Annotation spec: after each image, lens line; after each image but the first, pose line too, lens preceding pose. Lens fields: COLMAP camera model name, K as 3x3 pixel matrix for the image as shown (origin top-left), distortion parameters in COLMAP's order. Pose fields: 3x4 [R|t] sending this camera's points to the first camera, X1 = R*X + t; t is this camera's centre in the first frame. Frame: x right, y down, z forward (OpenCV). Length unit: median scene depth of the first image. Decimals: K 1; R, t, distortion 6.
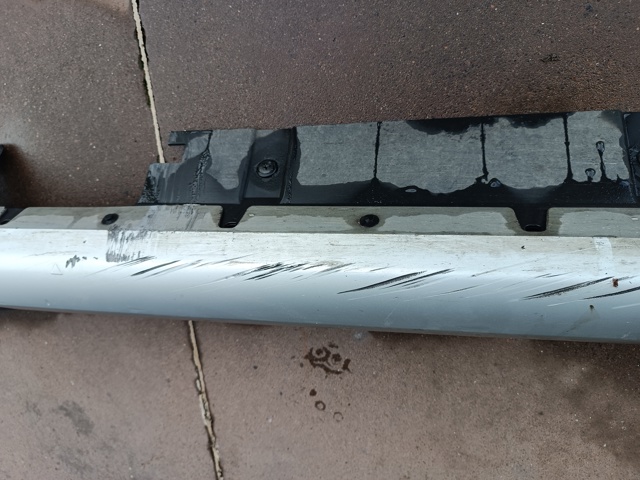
lens RADIAL K [[468.9, 0, 326.2], [0, 468.9, 240.9], [0, 0, 1]] dist [-0.002853, -0.018402]
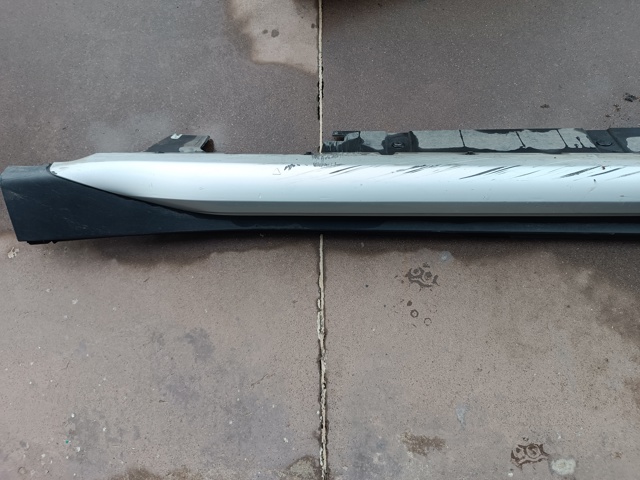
lens RADIAL K [[468.9, 0, 316.9], [0, 468.9, 243.8], [0, 0, 1]] dist [-0.002853, -0.018402]
pose [[0.987542, 0.117934, 0.104173, -0.474019], [-0.057054, 0.885342, -0.461426, 0.837095], [-0.146647, 0.449734, 0.881041, -0.278384]]
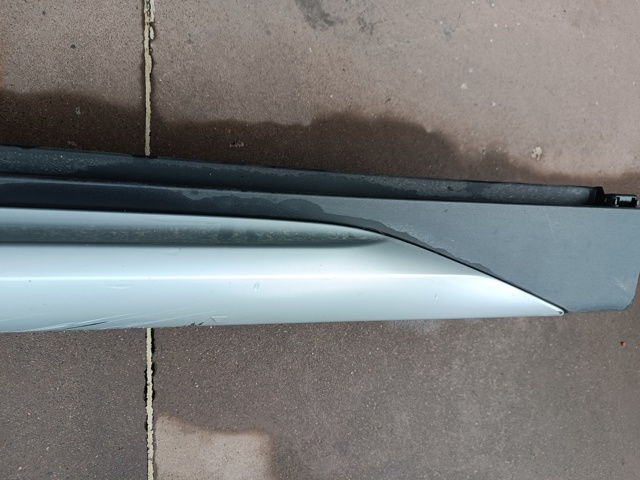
lens RADIAL K [[468.9, 0, 324.5], [0, 468.9, 237.8], [0, 0, 1]] dist [-0.002853, -0.018402]
pose [[-0.989592, -0.070866, -0.125244, -0.564970], [0.090167, -0.983655, -0.155864, 0.091375], [-0.112152, -0.165535, 0.979806, -0.010133]]
